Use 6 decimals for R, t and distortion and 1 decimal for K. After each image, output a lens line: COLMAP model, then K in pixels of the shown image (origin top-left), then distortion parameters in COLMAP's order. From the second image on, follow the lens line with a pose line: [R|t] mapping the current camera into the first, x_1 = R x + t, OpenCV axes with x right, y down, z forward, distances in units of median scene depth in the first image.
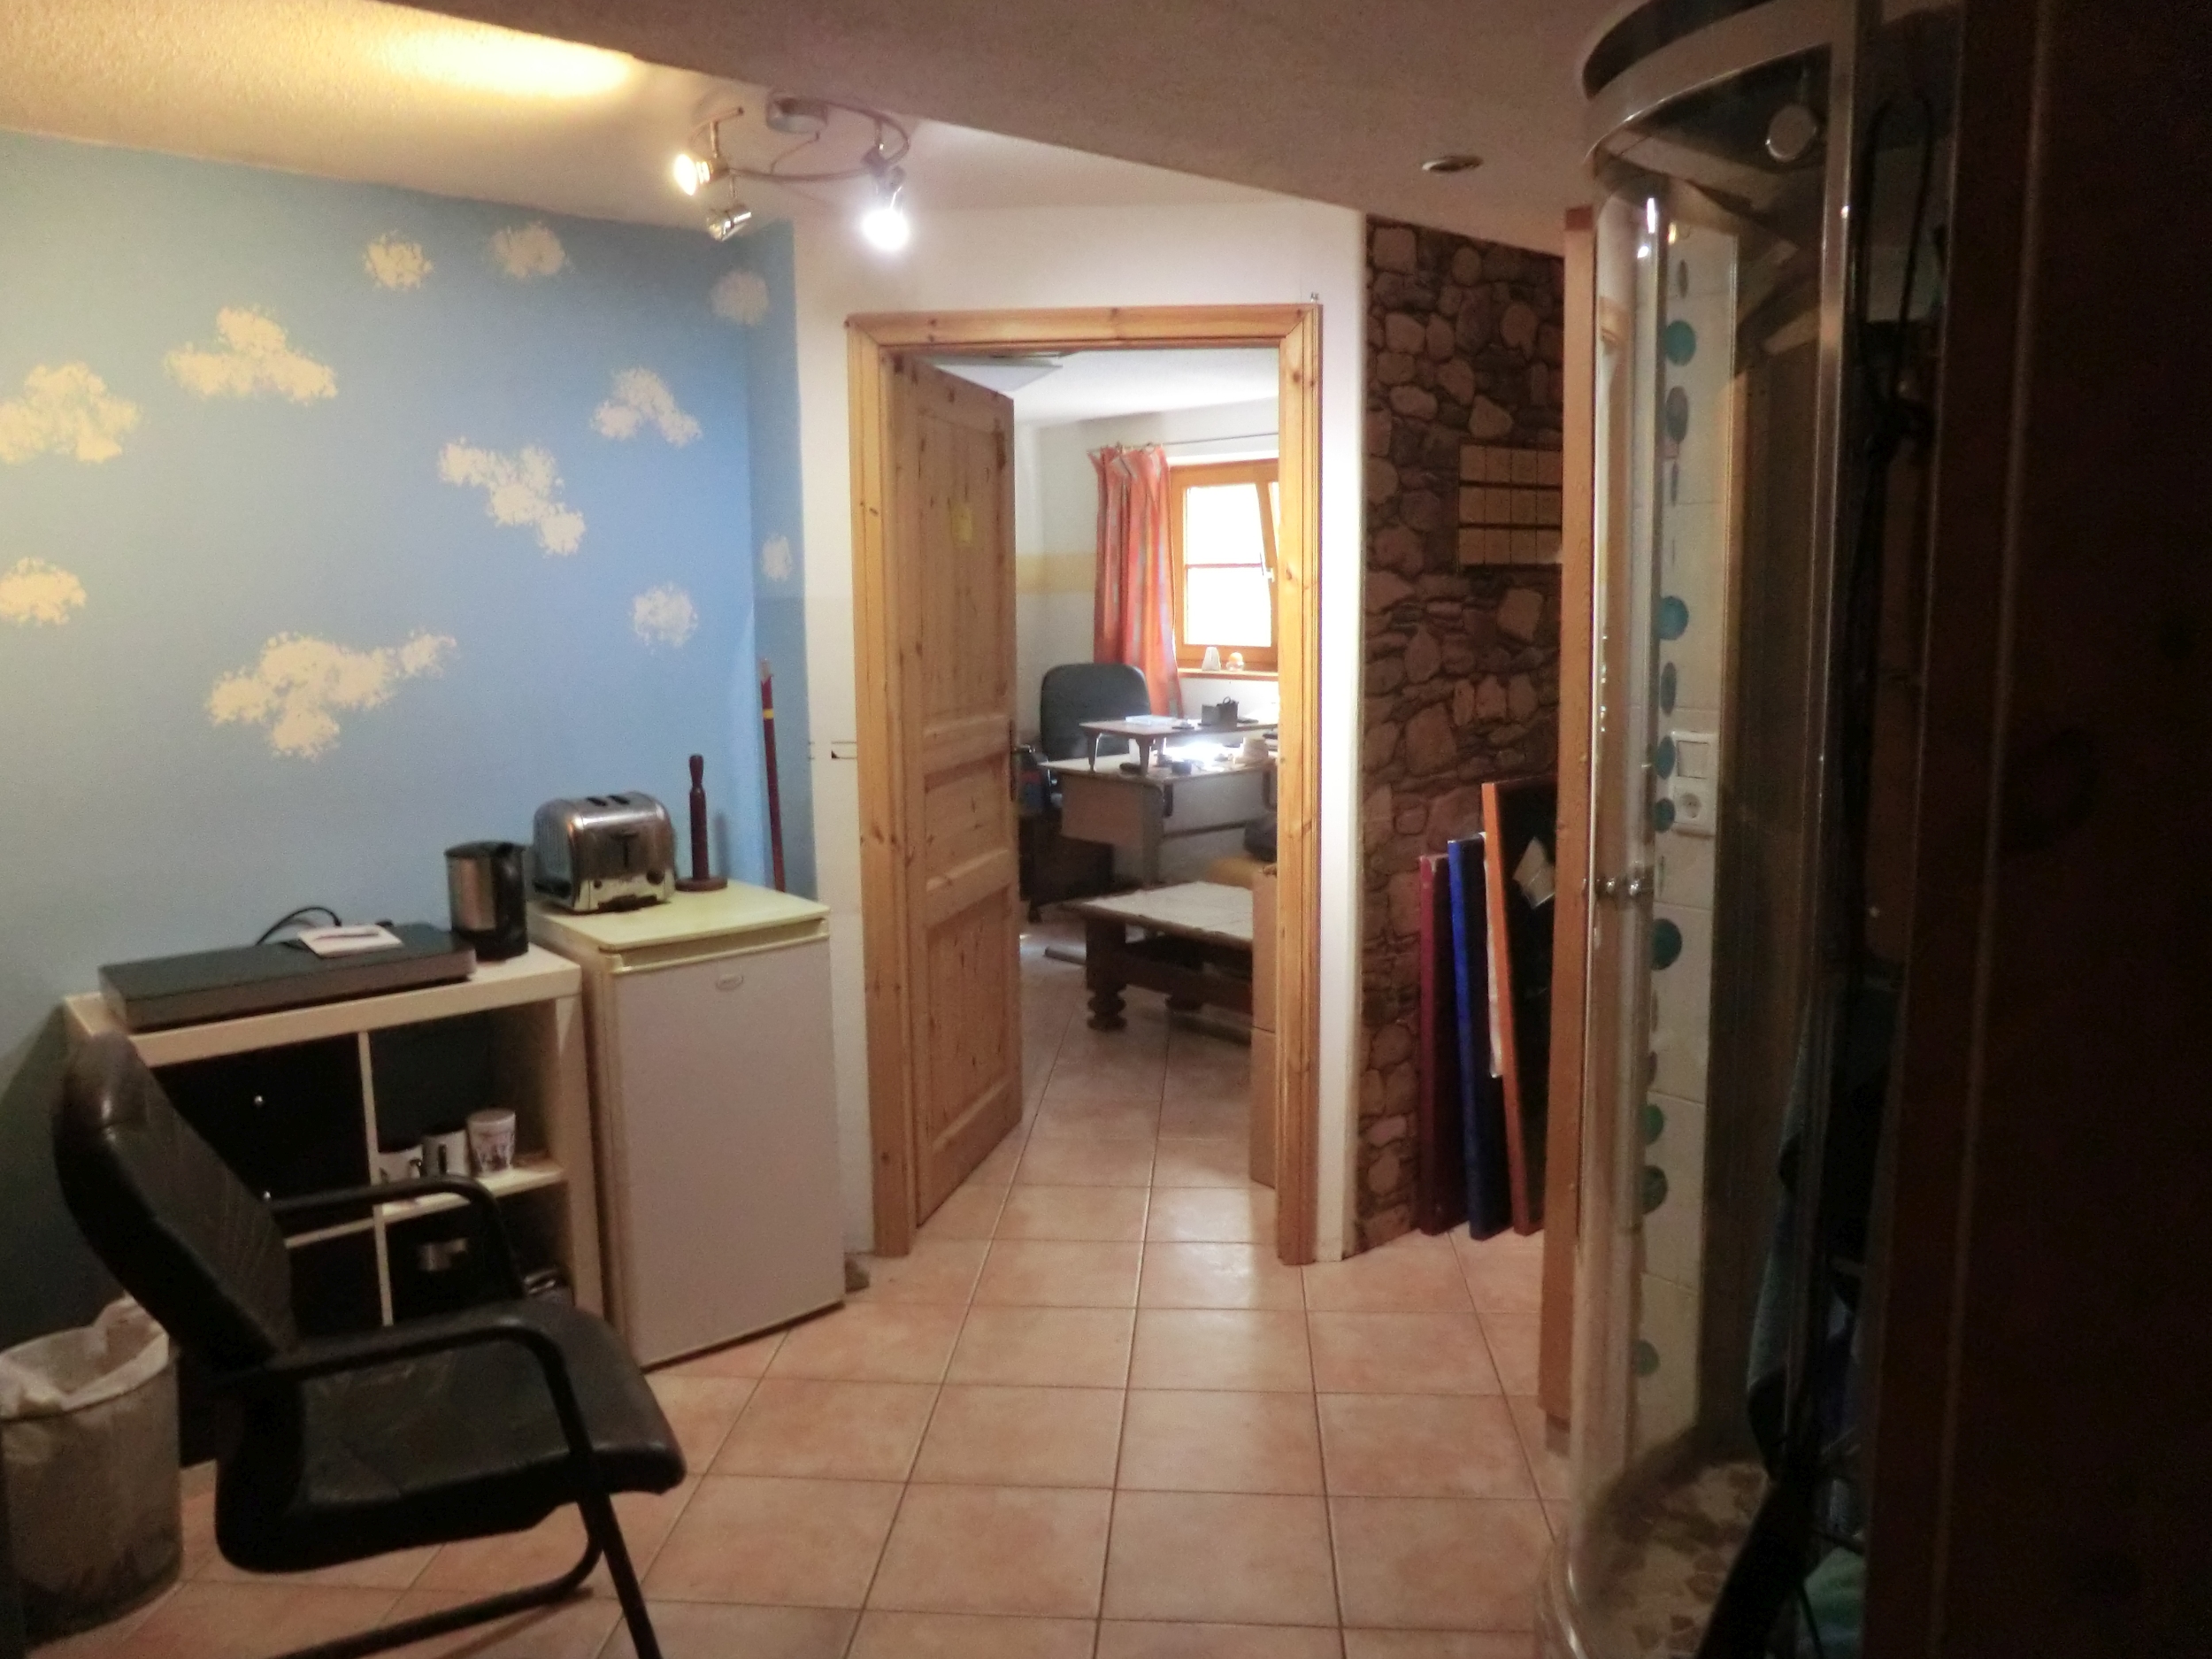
lens RADIAL K [[1640.2, 0, 1099.0], [0, 1640.2, 824.3], [0, 0, 1]] dist [-0.085644, 0.092702]
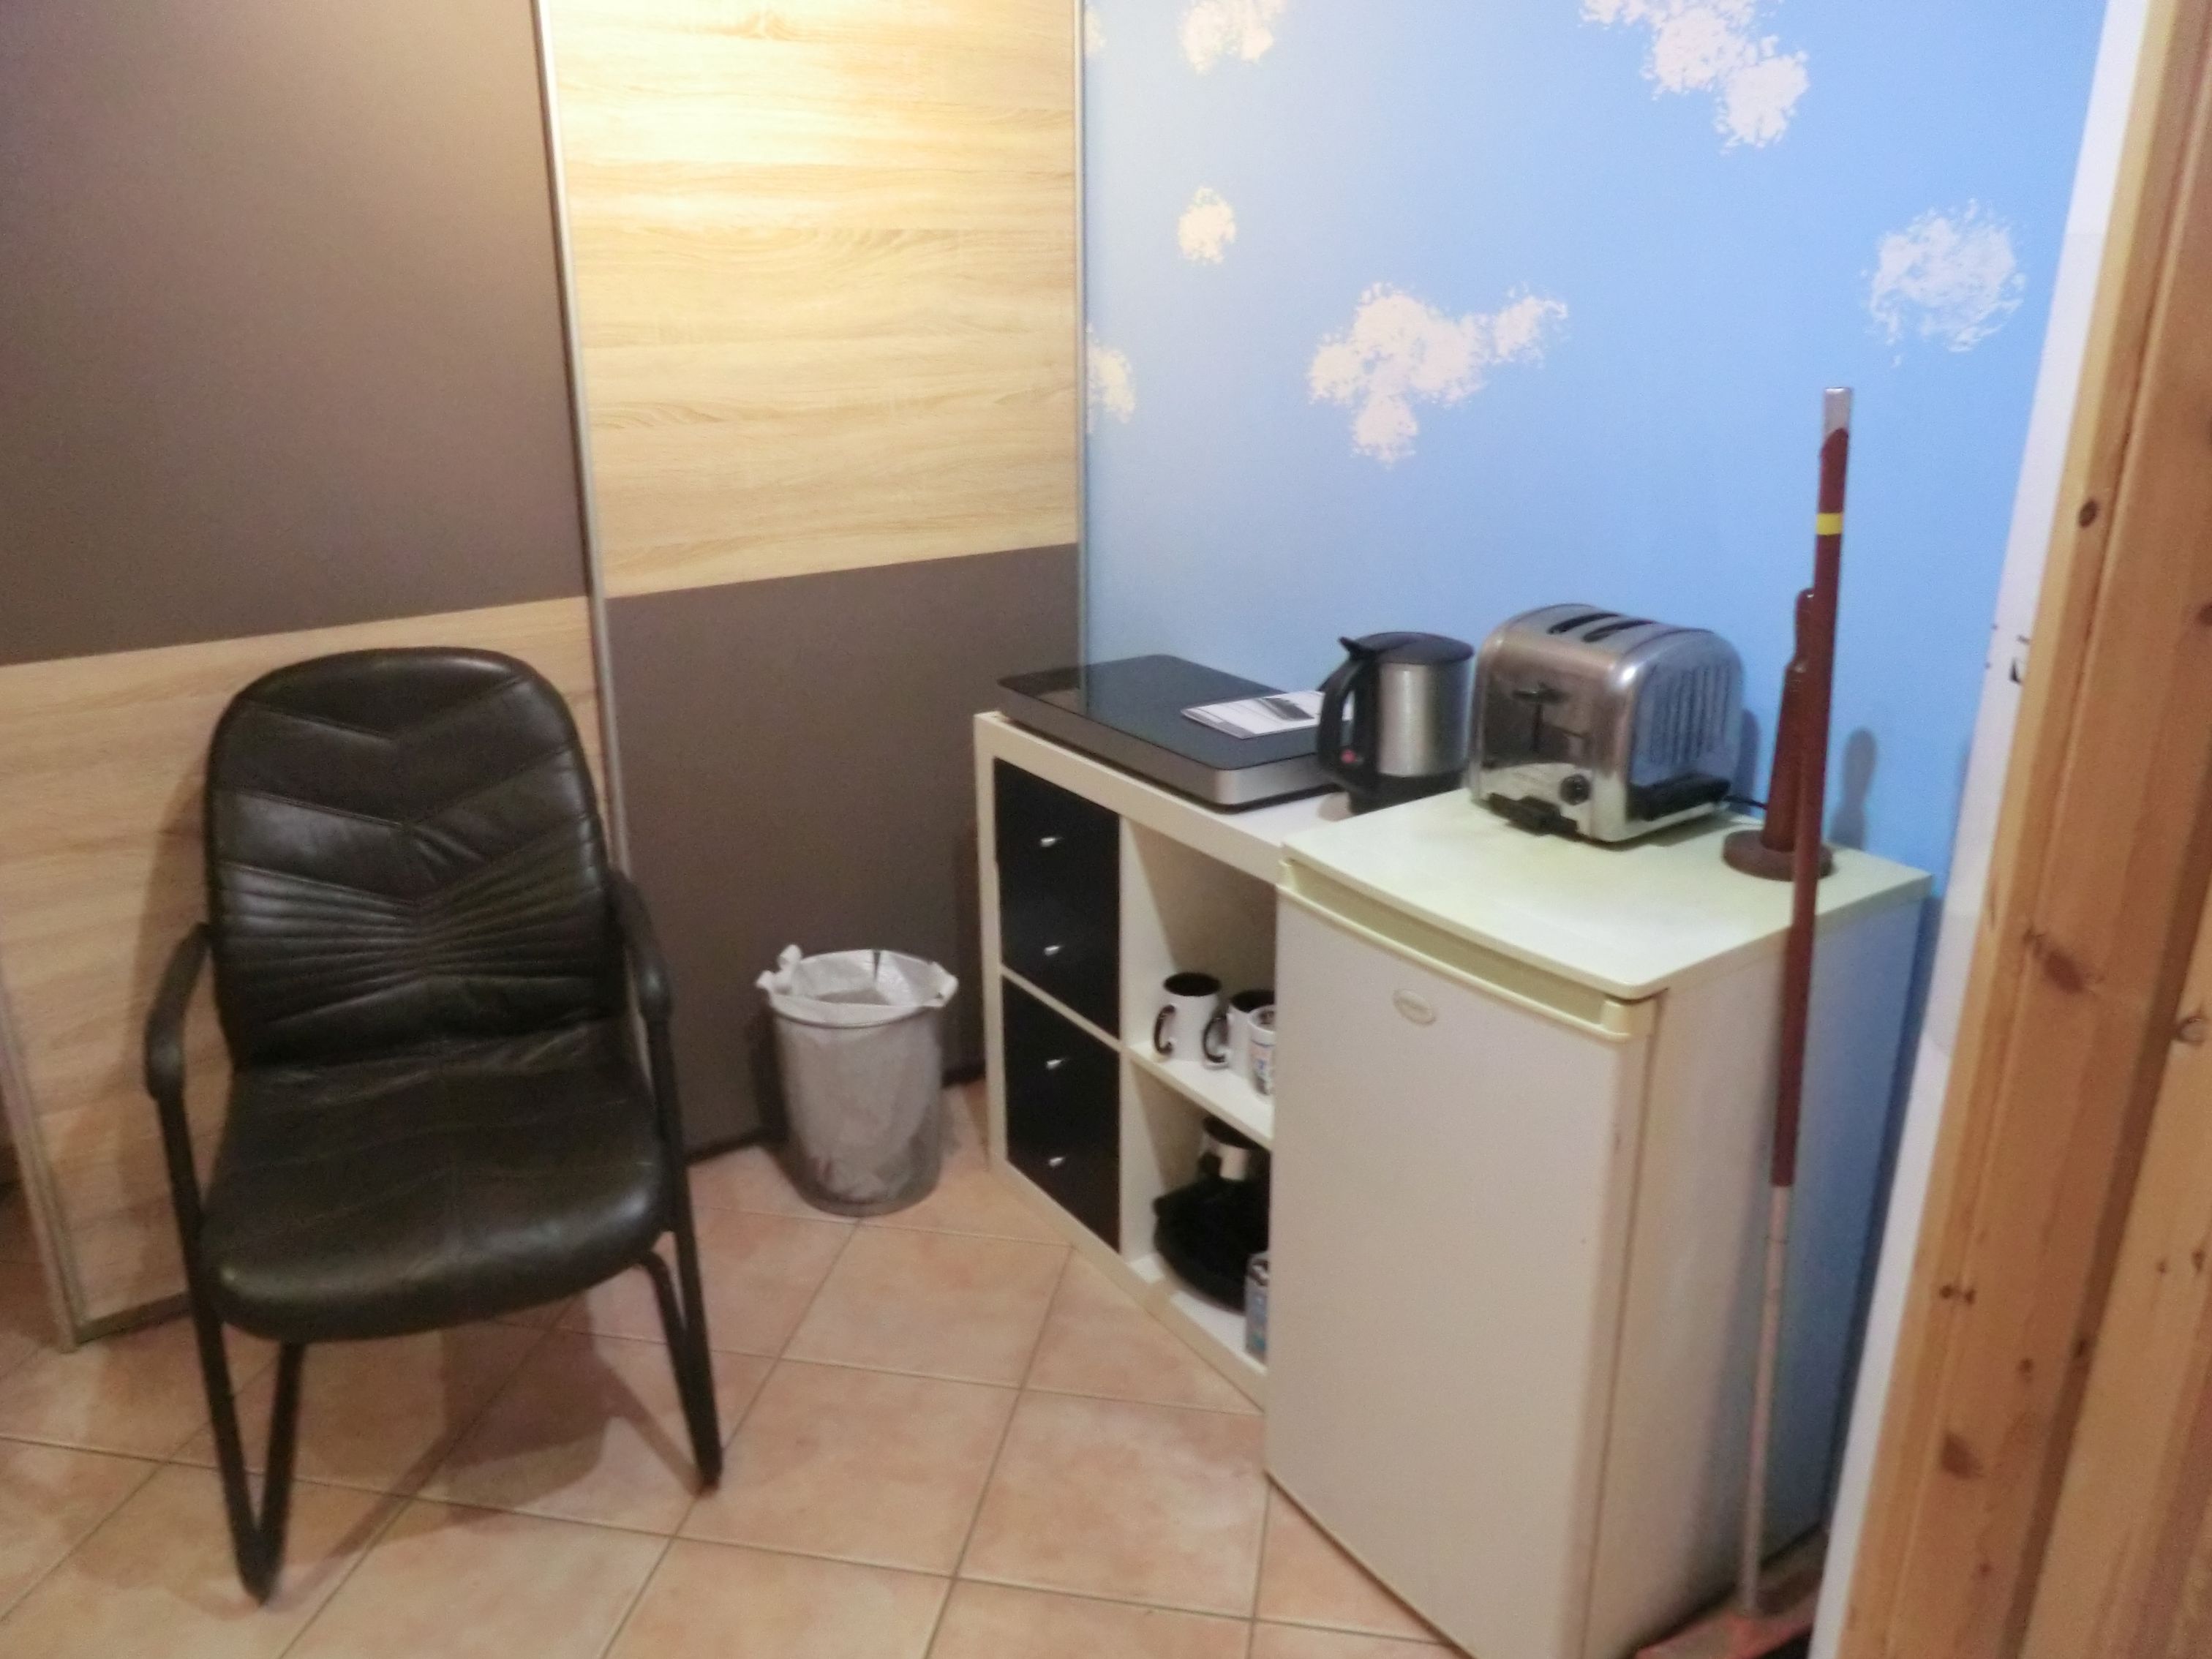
lens RADIAL K [[1640.2, 0, 1099.0], [0, 1640.2, 824.3], [0, 0, 1]] dist [-0.085644, 0.092702]
pose [[-0.122456, 0.337368, -0.933374, 0.255922], [-0.131156, 0.926703, 0.352164, -0.128970], [0.983770, 0.165542, -0.069232, 0.933682]]
